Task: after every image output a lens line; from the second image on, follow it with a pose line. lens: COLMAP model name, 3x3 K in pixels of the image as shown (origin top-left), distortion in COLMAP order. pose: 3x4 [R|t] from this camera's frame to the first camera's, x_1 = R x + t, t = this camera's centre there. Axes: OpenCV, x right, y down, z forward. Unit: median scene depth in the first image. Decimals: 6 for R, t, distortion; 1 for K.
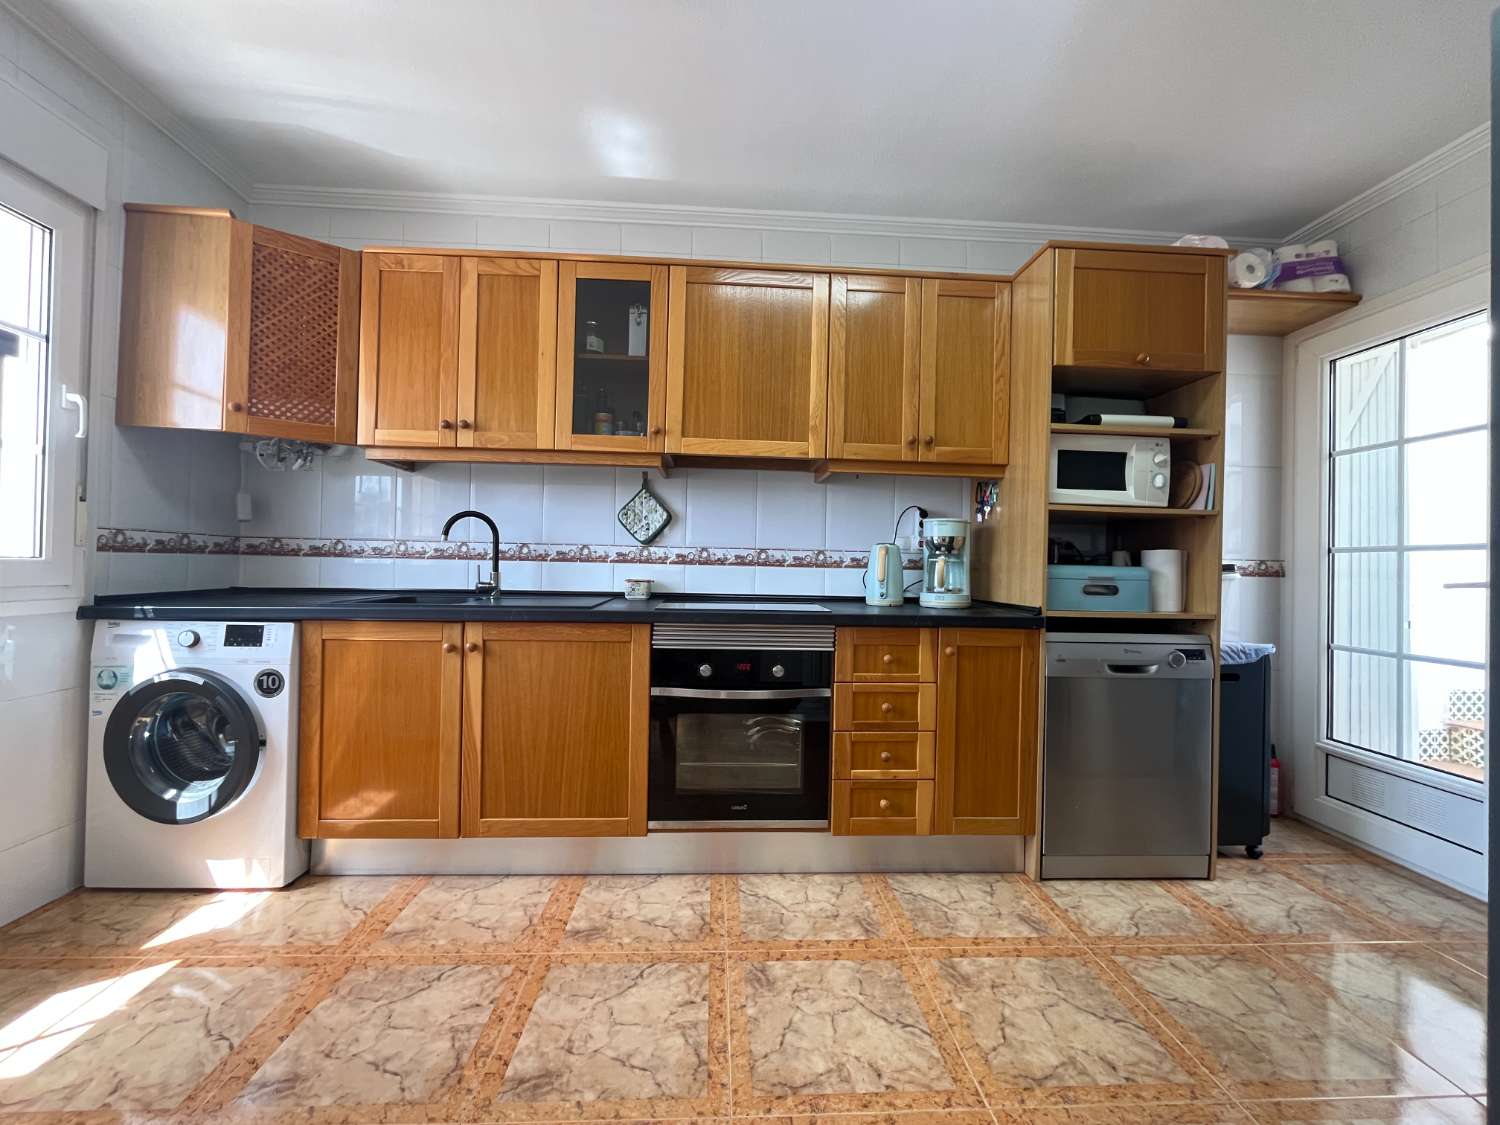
lens RADIAL K [[611.5, 0, 744.2], [0, 611.5, 558.9], [0, 0, 1]] dist [-0.002324, -0.000047]
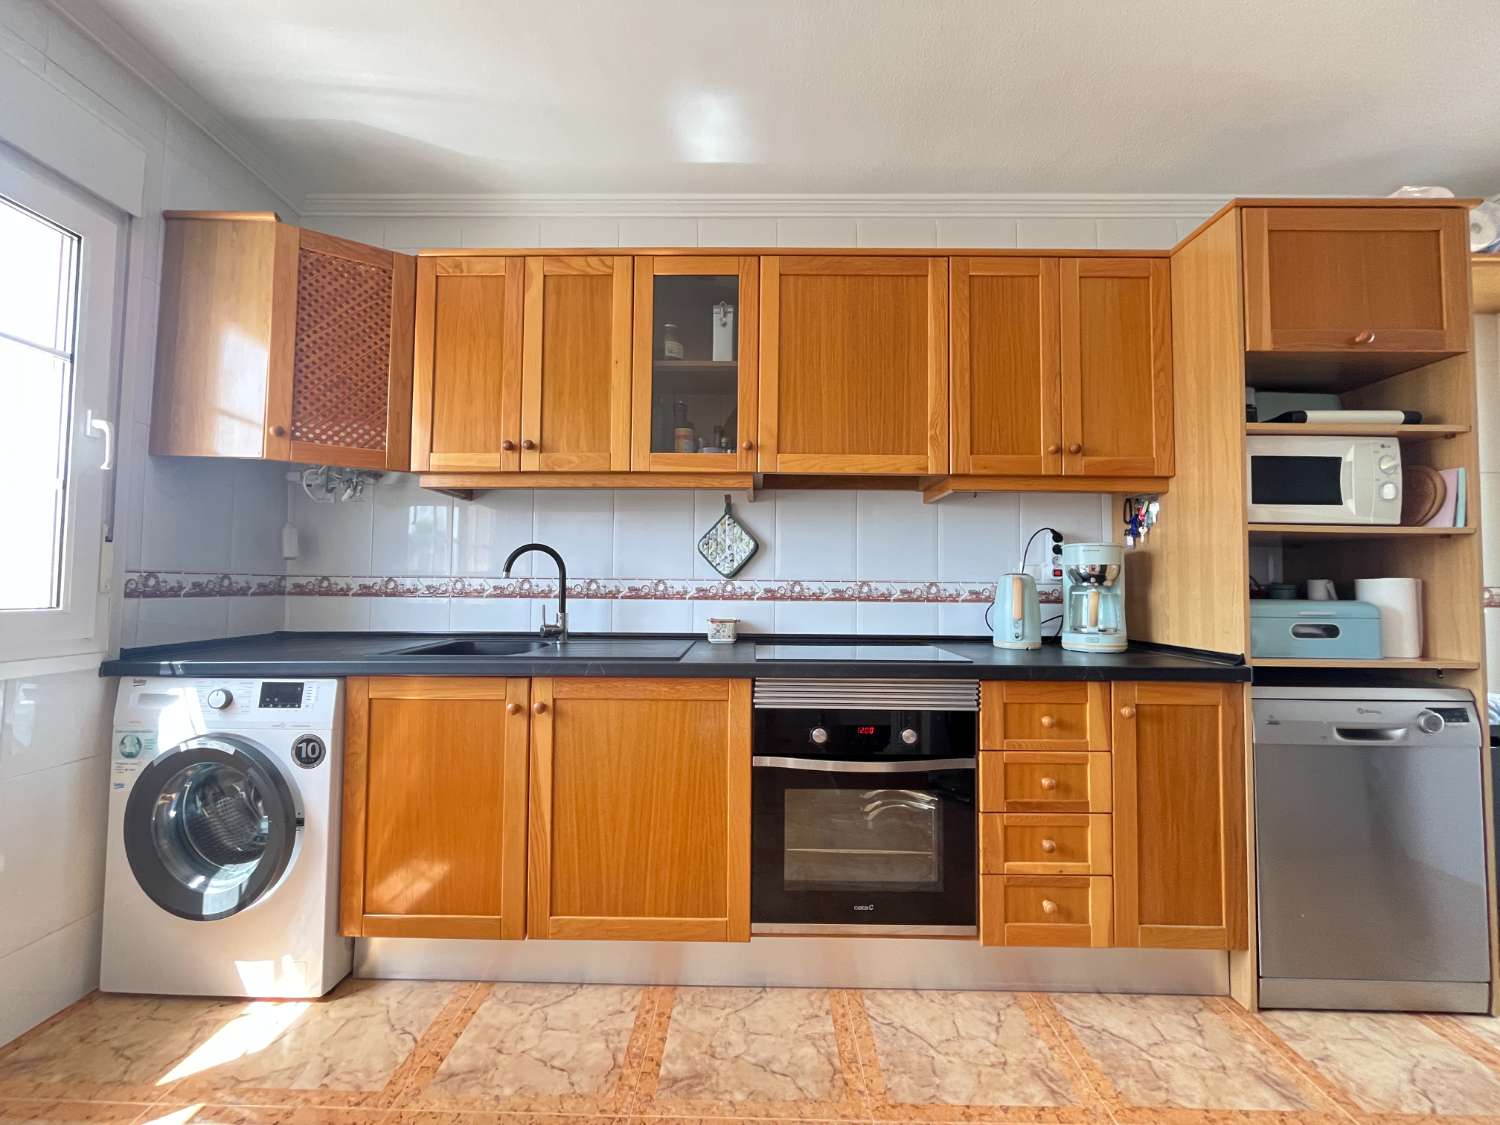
lens RADIAL K [[611.5, 0, 744.2], [0, 611.5, 558.9], [0, 0, 1]] dist [-0.002324, -0.000047]
pose [[0.997599, -0.014855, -0.067642, -0.103008], [0.012419, 0.999264, -0.036285, -0.024161], [0.068132, 0.035357, 0.997050, 0.170698]]
